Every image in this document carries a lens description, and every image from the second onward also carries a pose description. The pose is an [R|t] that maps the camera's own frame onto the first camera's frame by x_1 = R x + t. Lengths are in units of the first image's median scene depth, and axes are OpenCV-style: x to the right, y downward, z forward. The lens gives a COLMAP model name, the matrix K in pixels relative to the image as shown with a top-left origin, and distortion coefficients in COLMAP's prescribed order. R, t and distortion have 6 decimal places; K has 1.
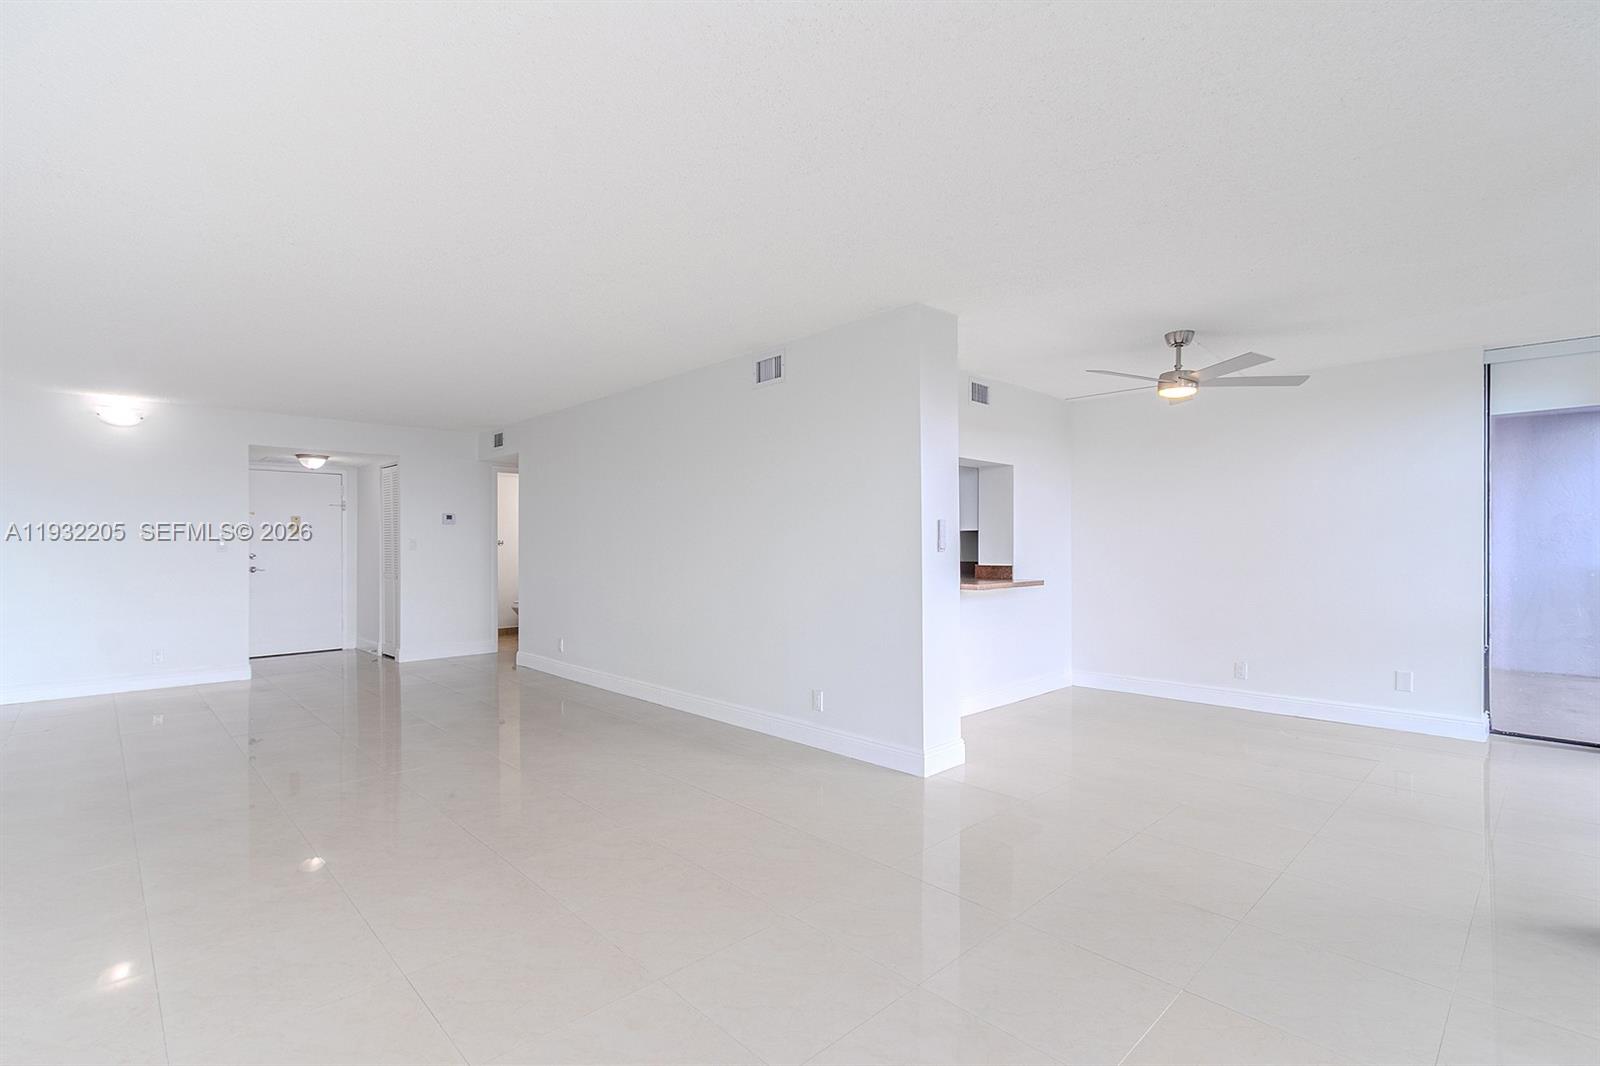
lens RADIAL K [[740.9, 0, 797.1], [0, 740.9, 541.8], [0, 0, 1]] dist [0.001334, -0.001371]
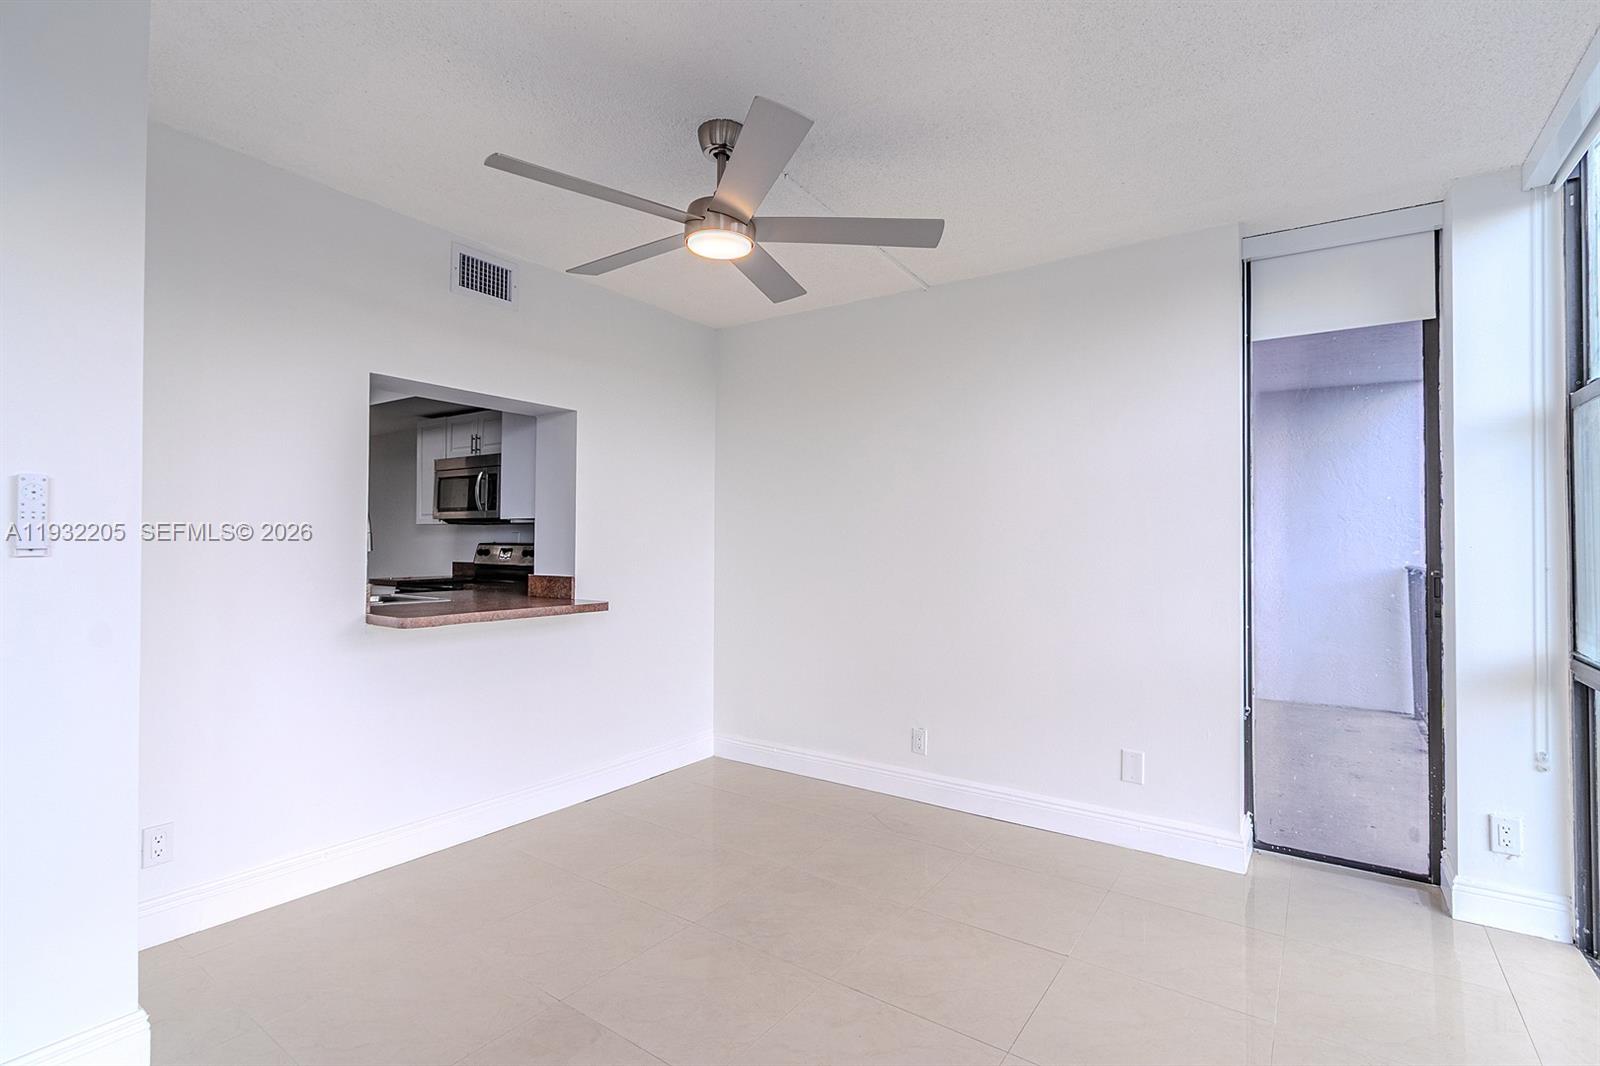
lens RADIAL K [[740.9, 0, 802.7], [0, 740.9, 529.2], [0, 0, 1]] dist [0.001334, -0.001371]
pose [[0.981692, 0.010472, 0.190187, 0.437176], [-0.006935, 0.999791, -0.019254, 0.004700], [-0.190348, 0.017582, 0.981559, 0.451003]]
